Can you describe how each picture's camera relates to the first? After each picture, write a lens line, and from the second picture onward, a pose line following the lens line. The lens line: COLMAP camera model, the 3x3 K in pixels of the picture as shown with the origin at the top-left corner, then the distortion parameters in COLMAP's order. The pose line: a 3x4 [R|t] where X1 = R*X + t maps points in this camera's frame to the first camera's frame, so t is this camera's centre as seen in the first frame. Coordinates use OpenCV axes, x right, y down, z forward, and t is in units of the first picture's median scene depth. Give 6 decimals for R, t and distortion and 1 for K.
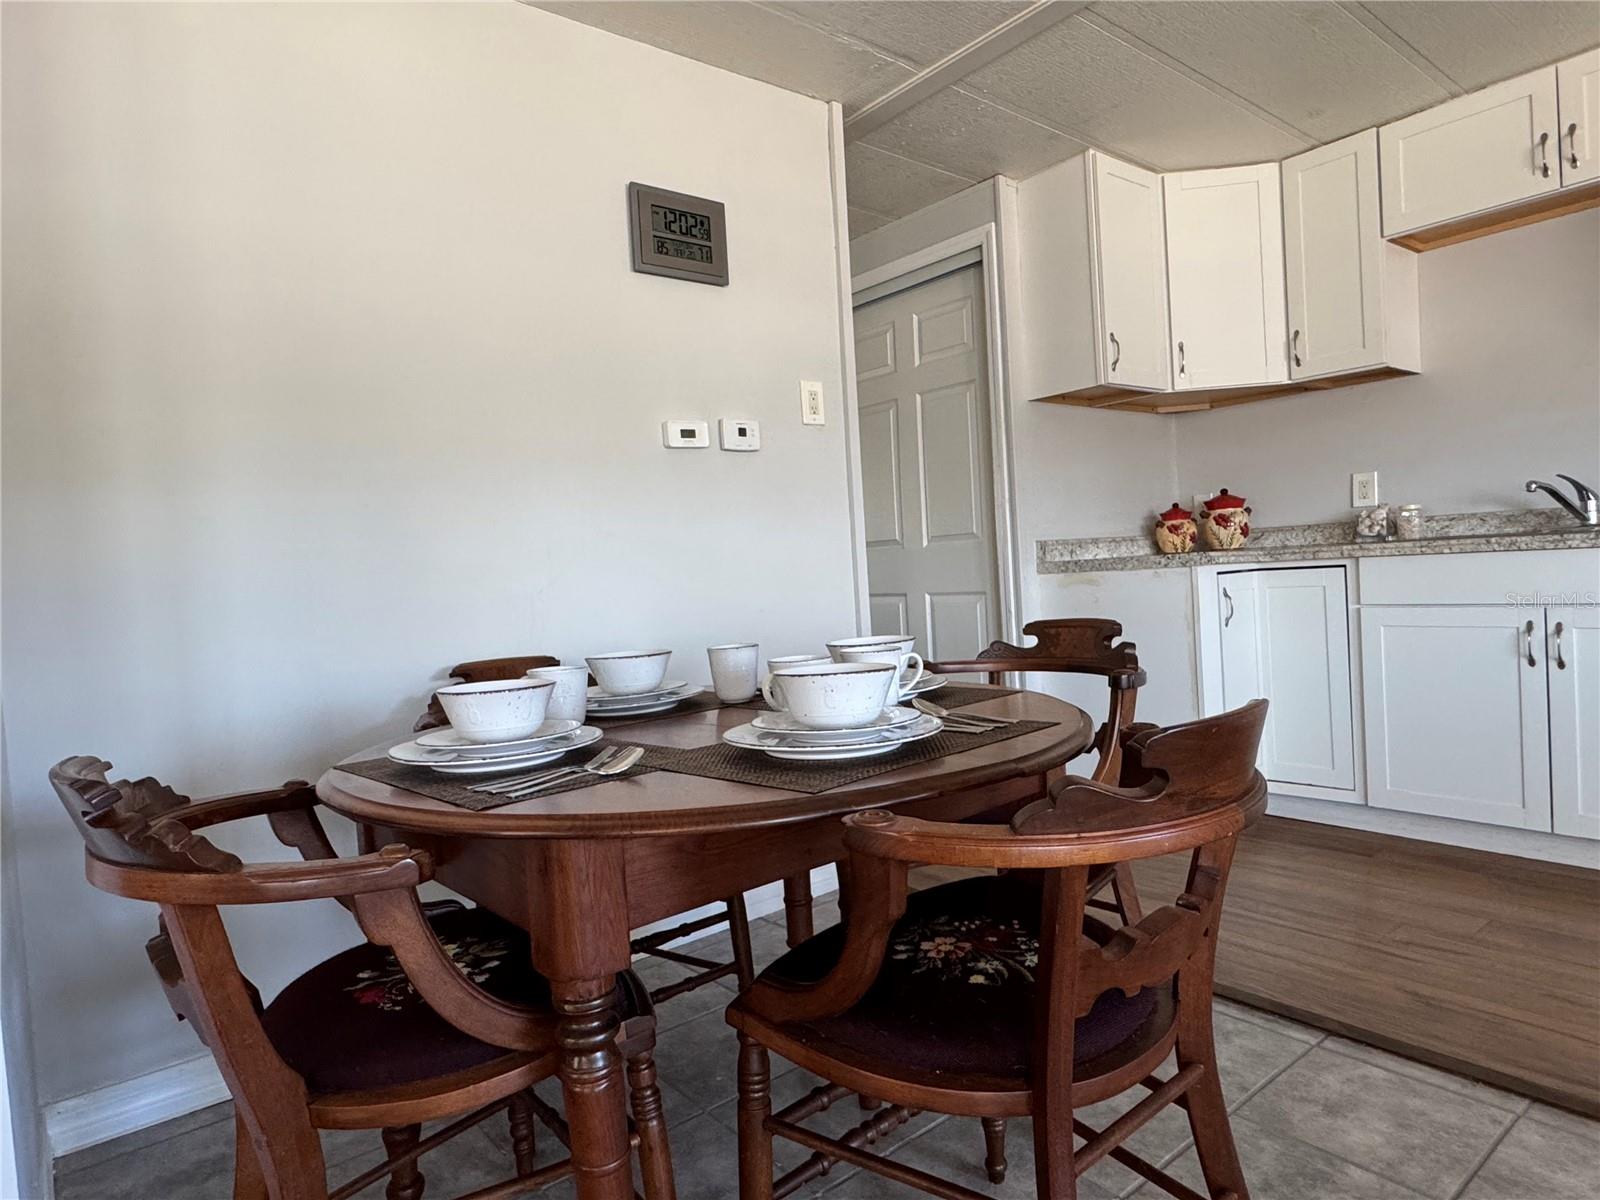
lens RADIAL K [[939.6, 0, 791.6], [0, 939.6, 600.7], [0, 0, 1]] dist [-0.003084, -0.000080]
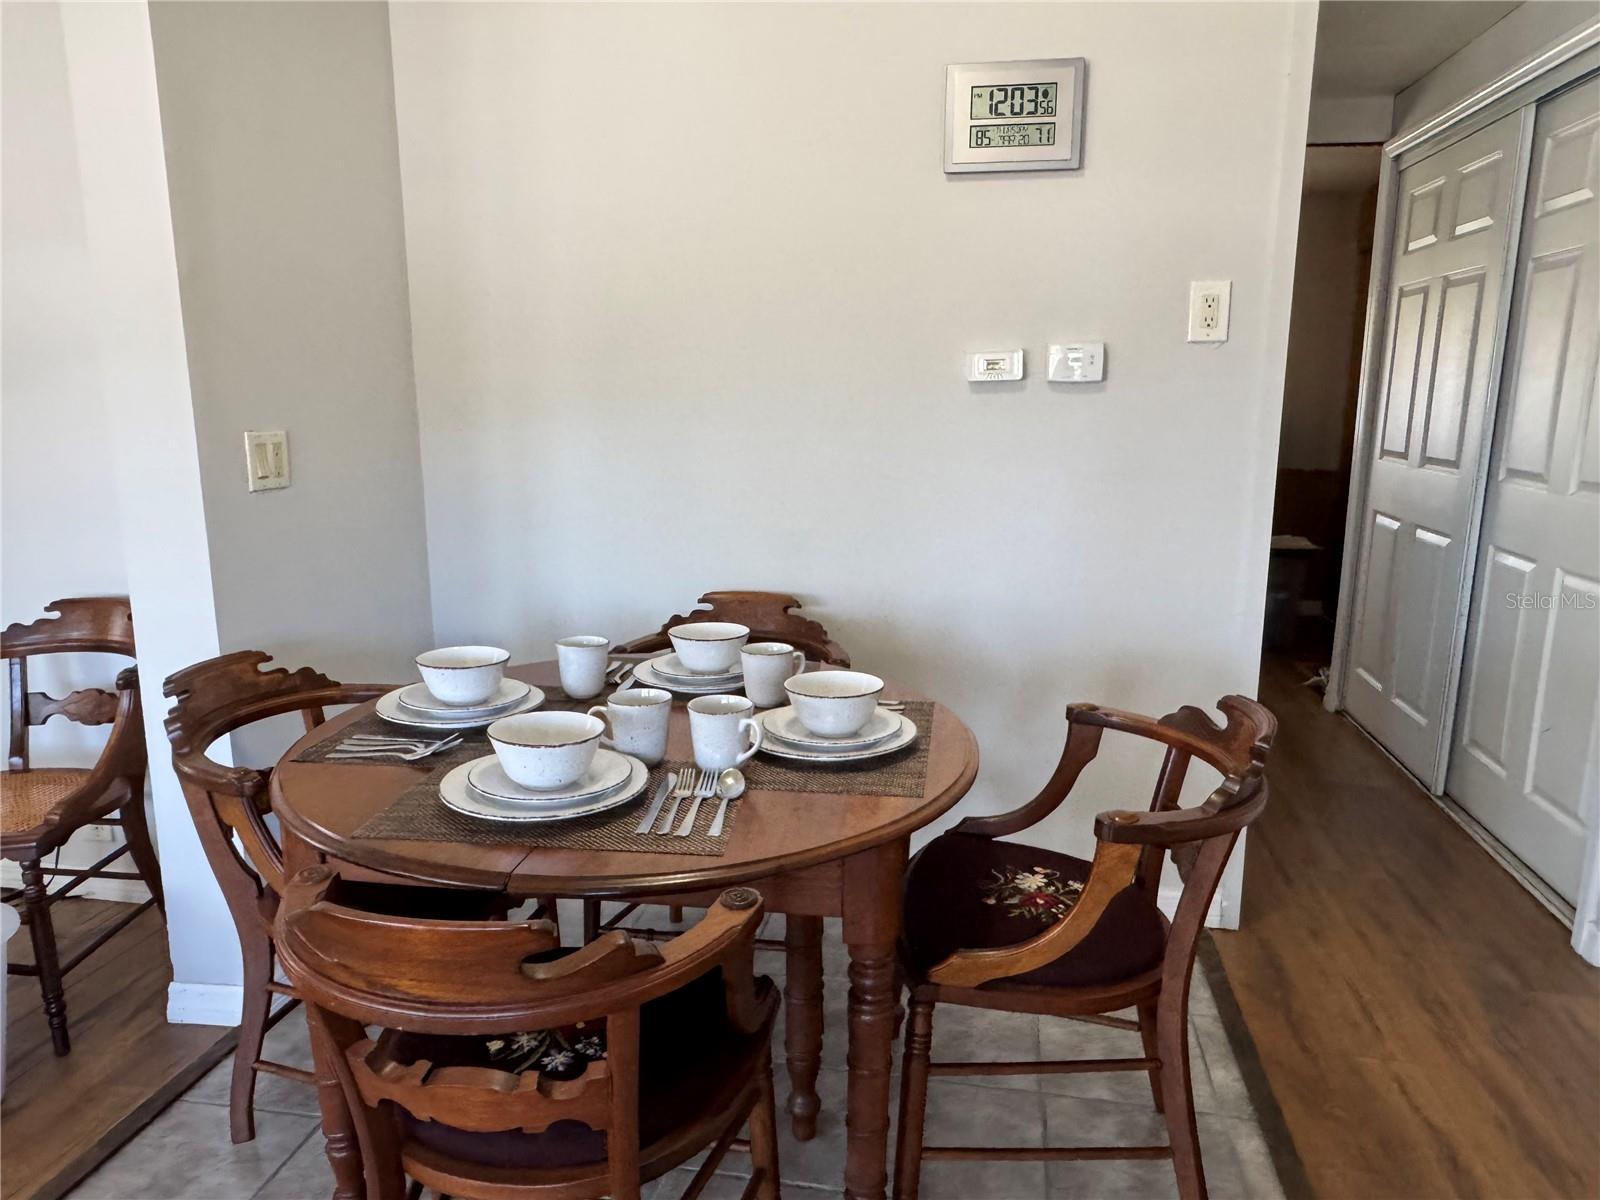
lens RADIAL K [[1069.5, 0, 796.6], [0, 1069.5, 601.1], [0, 0, 1]] dist [-0.002096, -0.000388]
pose [[0.653961, 0.209693, -0.726887, 0.524653], [-0.067422, 0.973150, 0.220077, -0.171274], [0.753518, -0.094913, 0.650540, 0.214041]]
